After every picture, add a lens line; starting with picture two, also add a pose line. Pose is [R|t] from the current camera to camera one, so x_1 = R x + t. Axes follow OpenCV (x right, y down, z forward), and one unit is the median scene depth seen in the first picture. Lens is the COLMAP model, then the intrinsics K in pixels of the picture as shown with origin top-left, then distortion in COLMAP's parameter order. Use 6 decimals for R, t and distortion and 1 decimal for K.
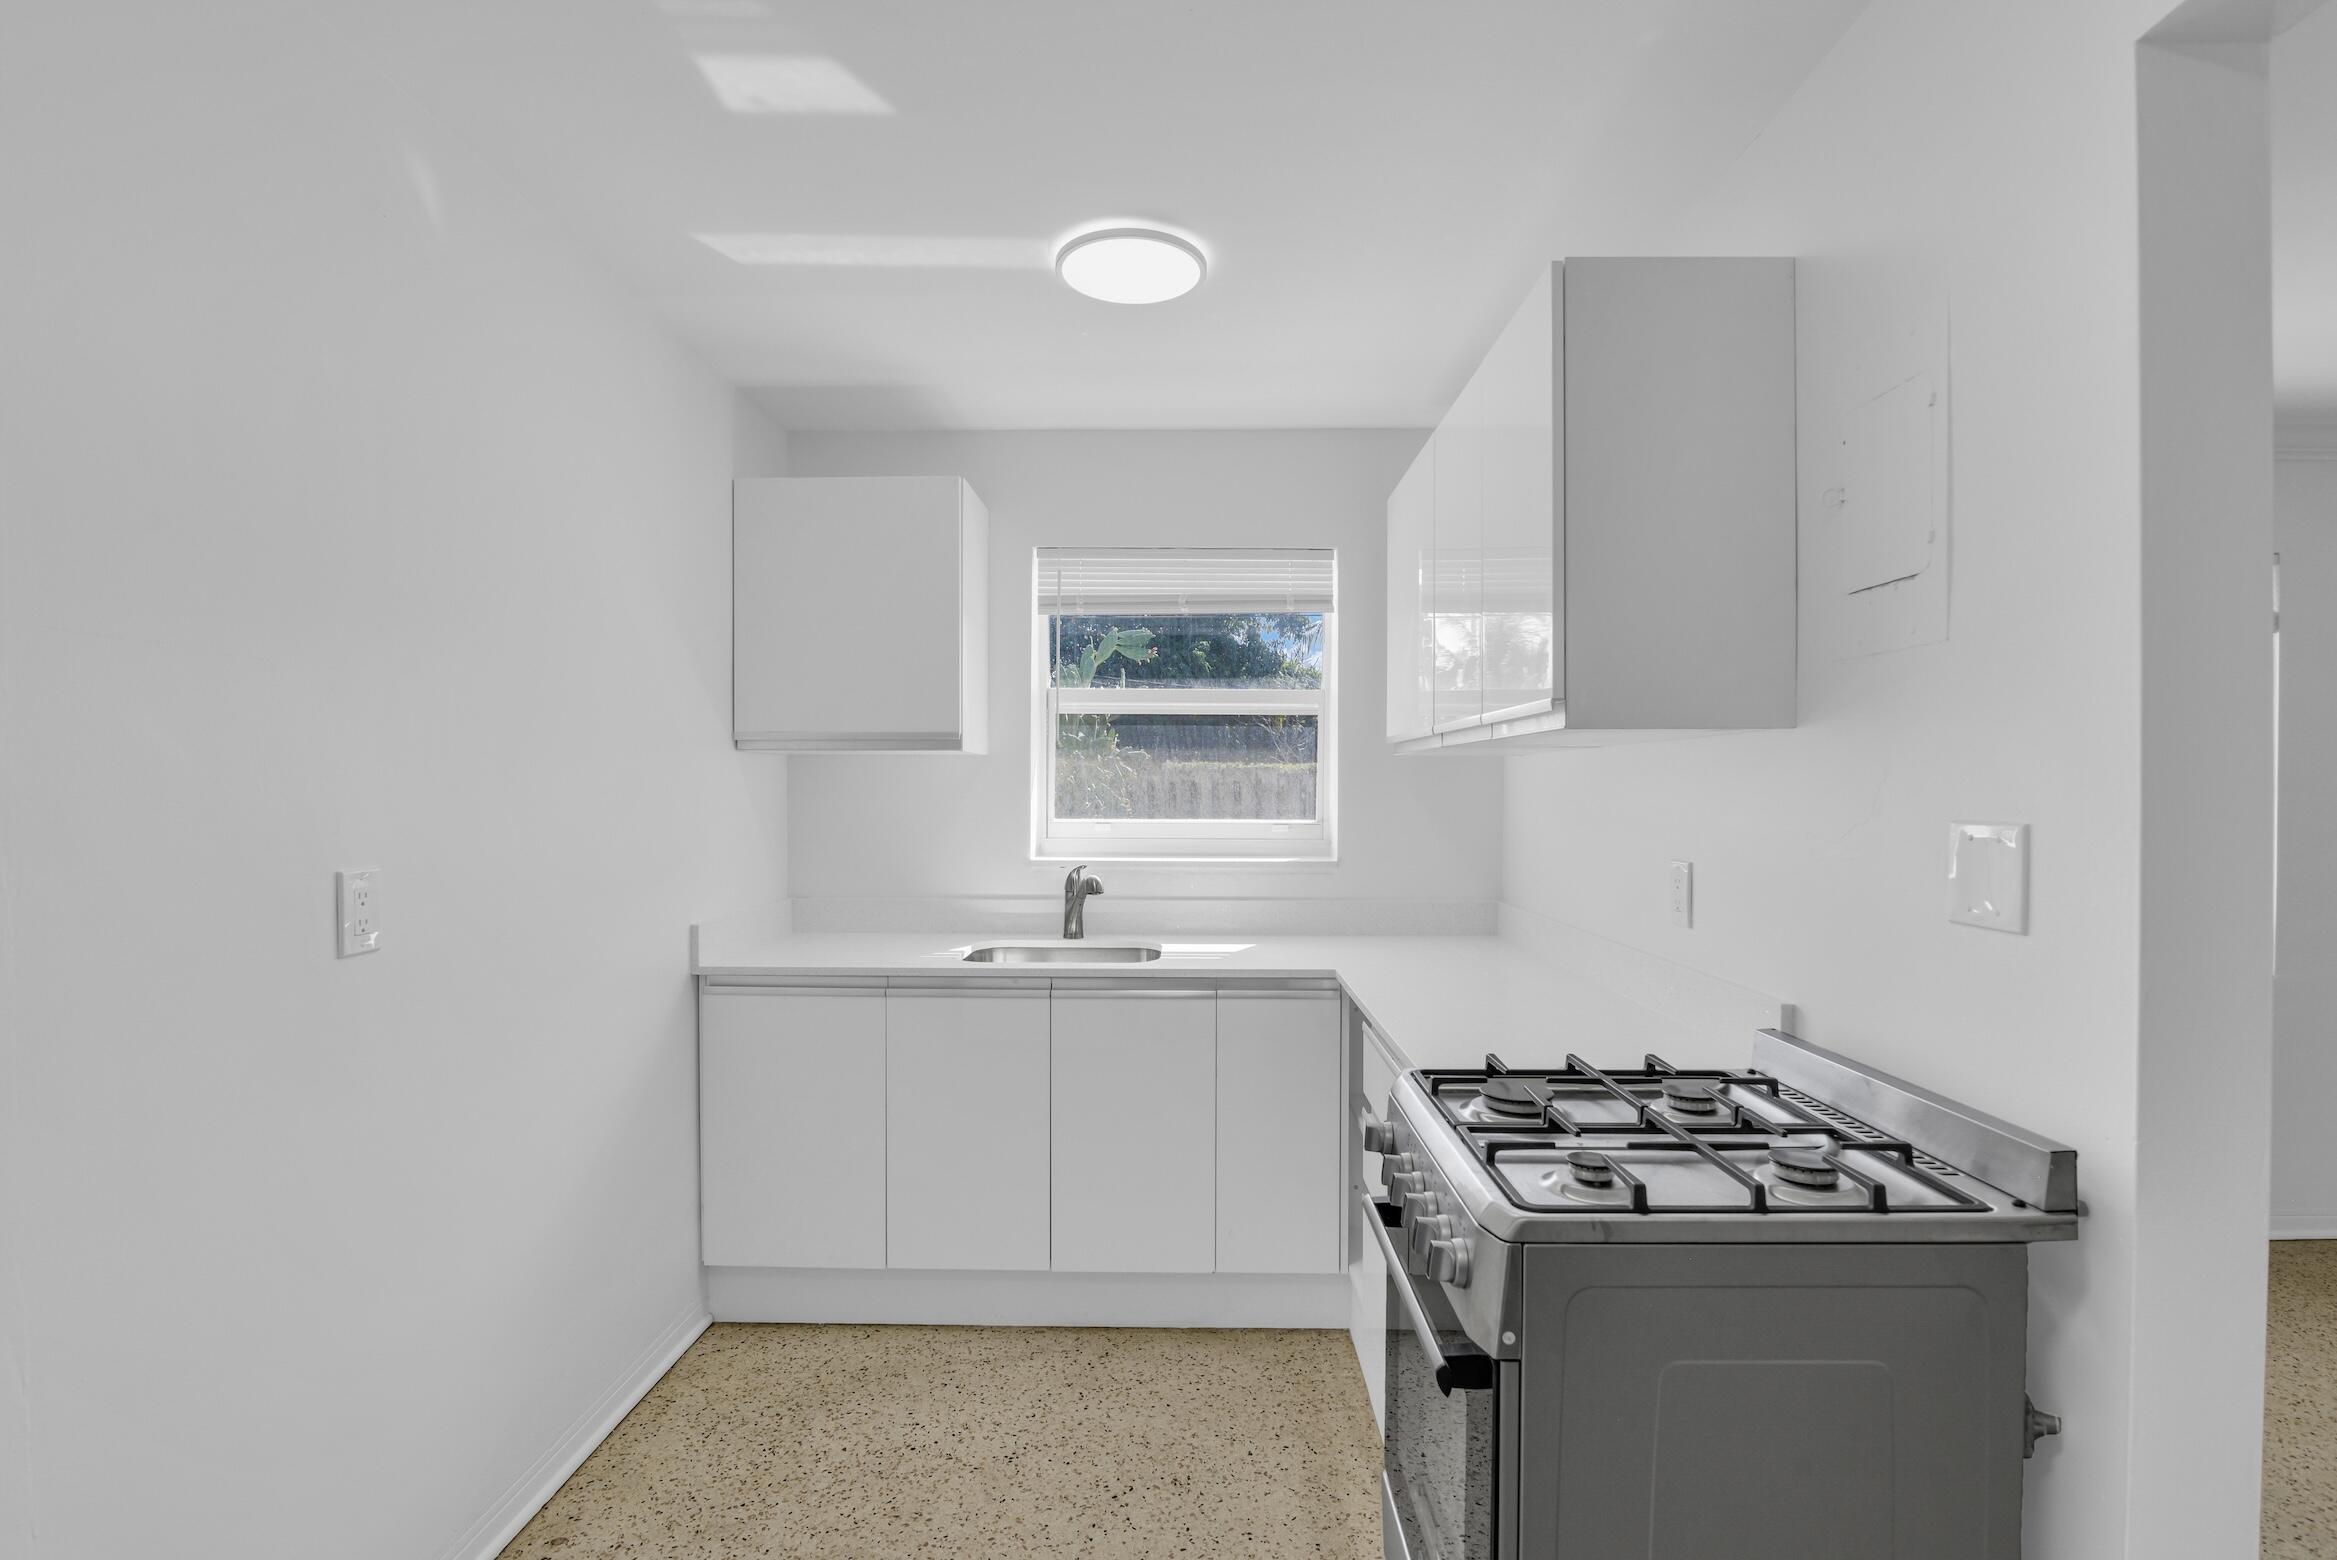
lens RADIAL K [[1092.5, 0, 1166.8], [0, 1092.5, 814.3], [0, 0, 1]] dist [-0.015714, 0.000243]
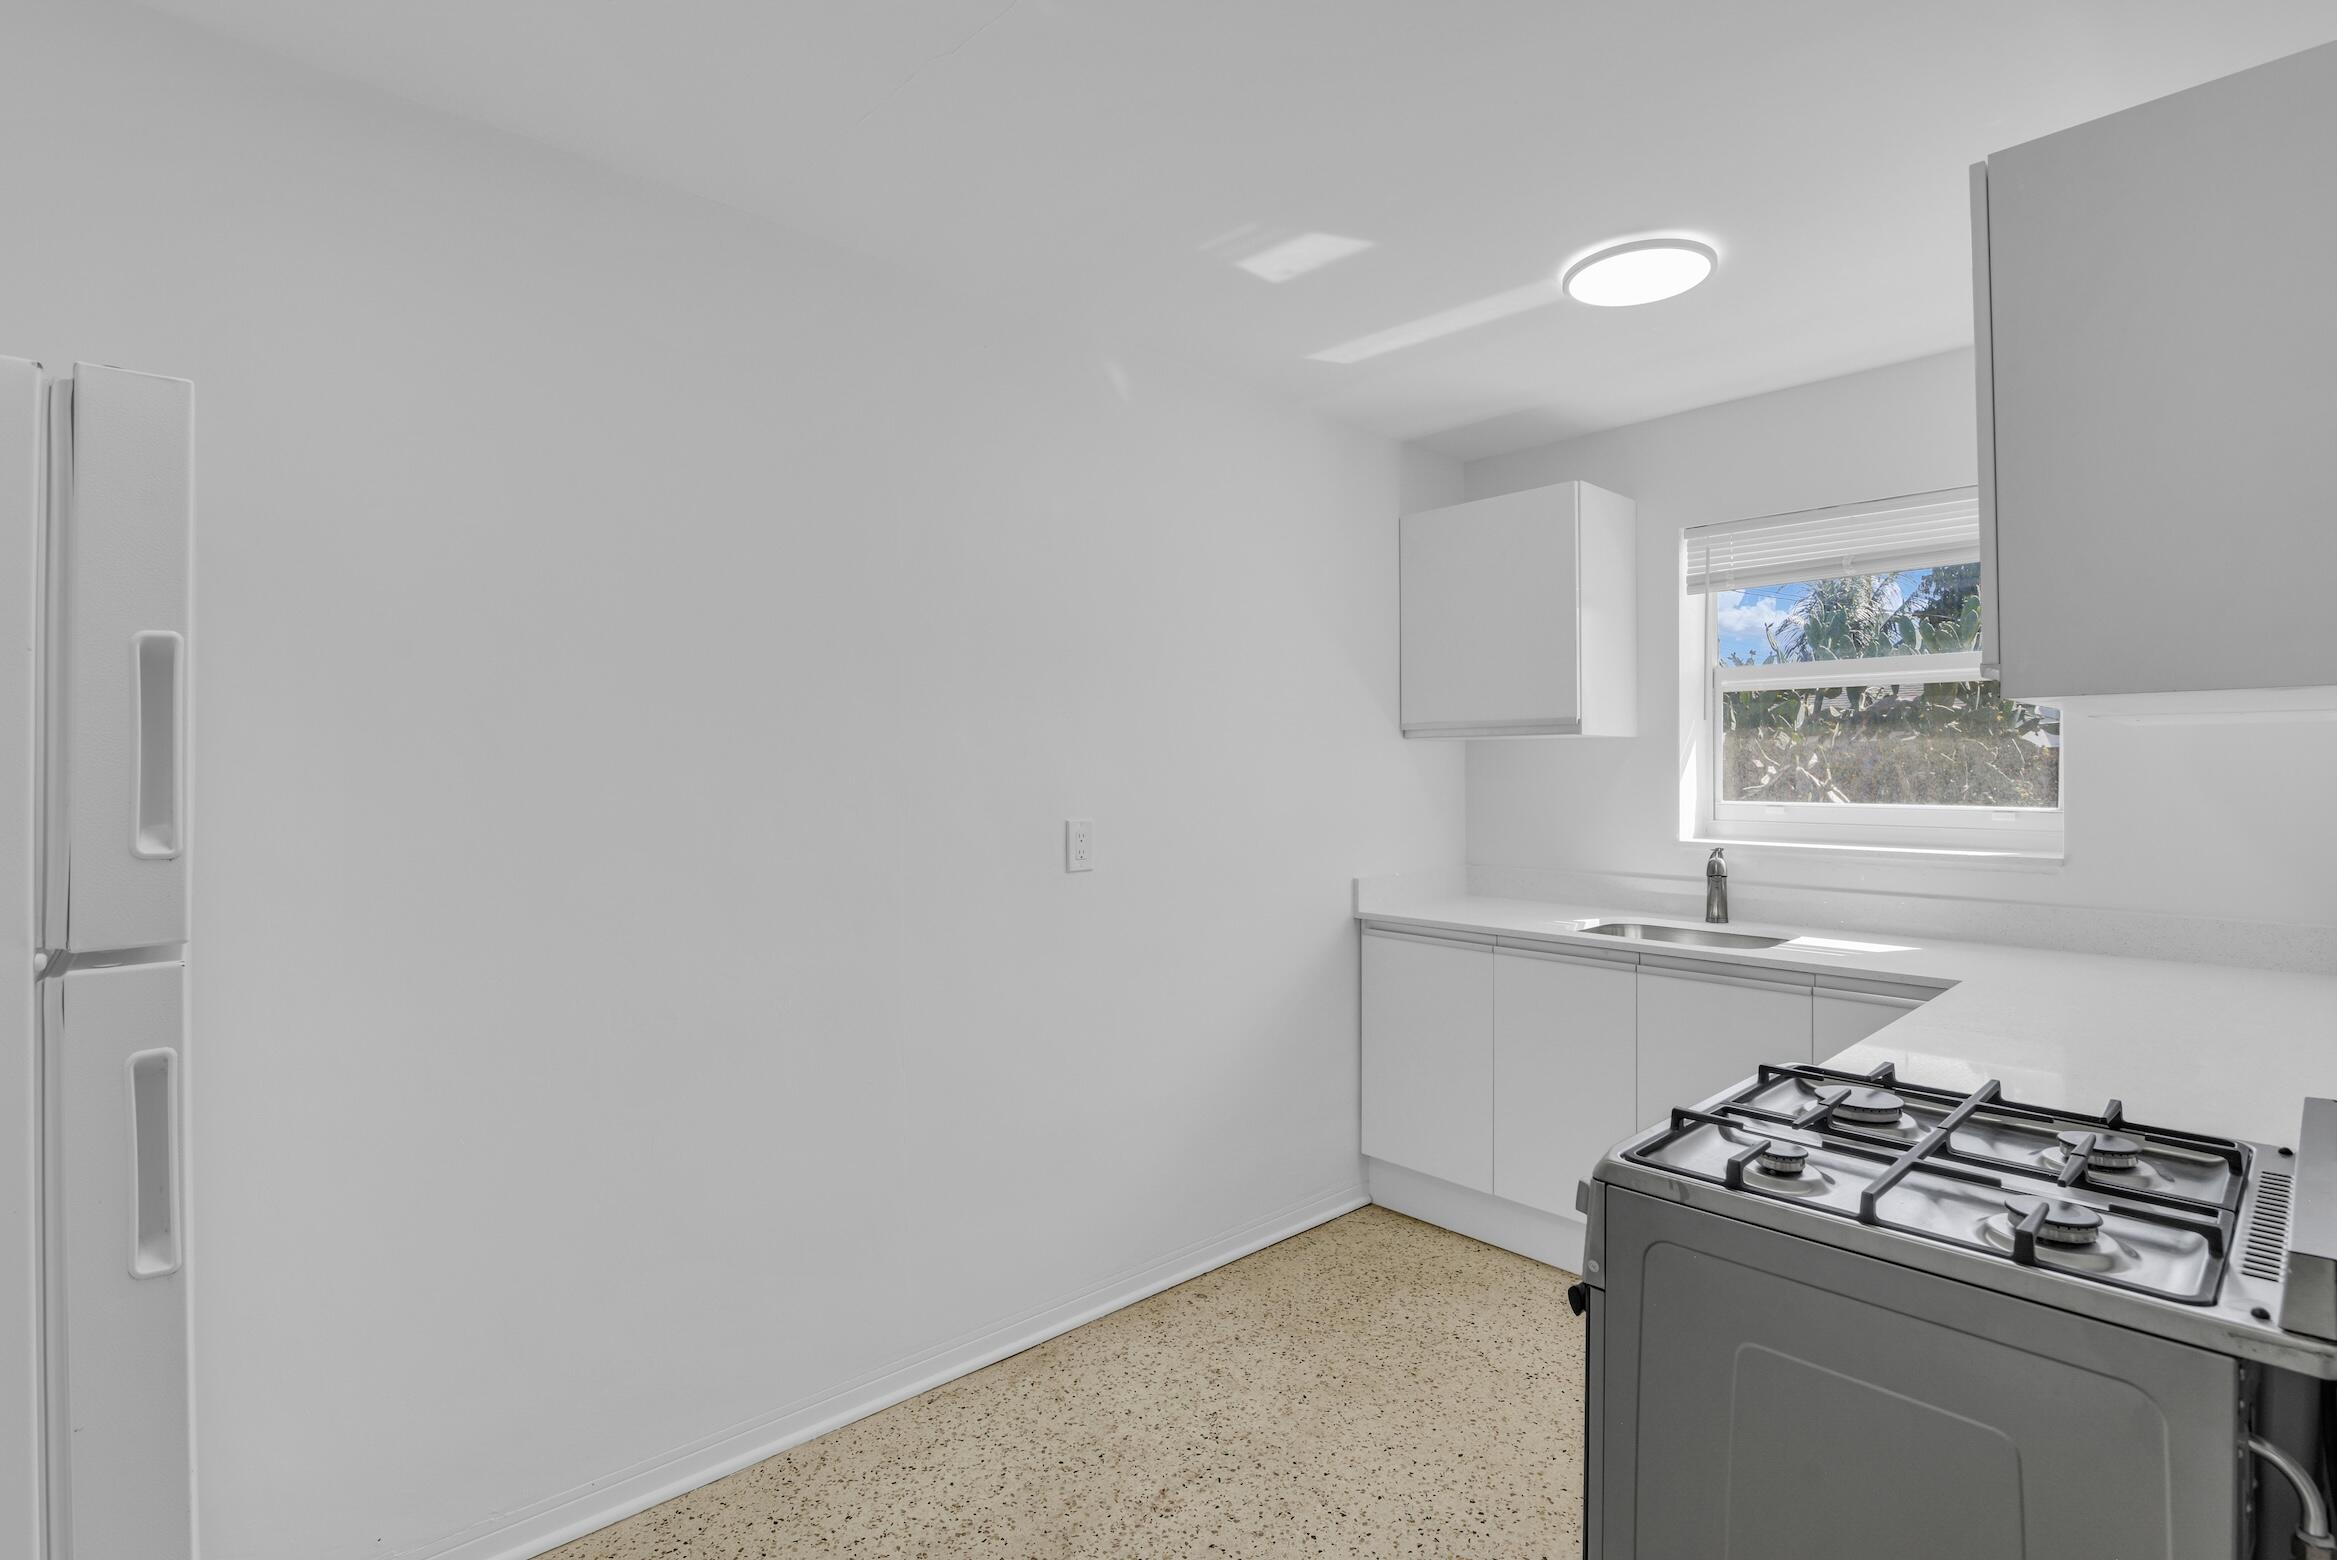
lens RADIAL K [[1092.5, 0, 1168.8], [0, 1092.5, 771.8], [0, 0, 1]] dist [-0.015714, 0.000243]
pose [[0.693991, -0.001256, -0.719982, 0.324067], [-0.014324, 0.999776, -0.015550, 0.001042], [0.719841, 0.021104, 0.693818, -0.034848]]
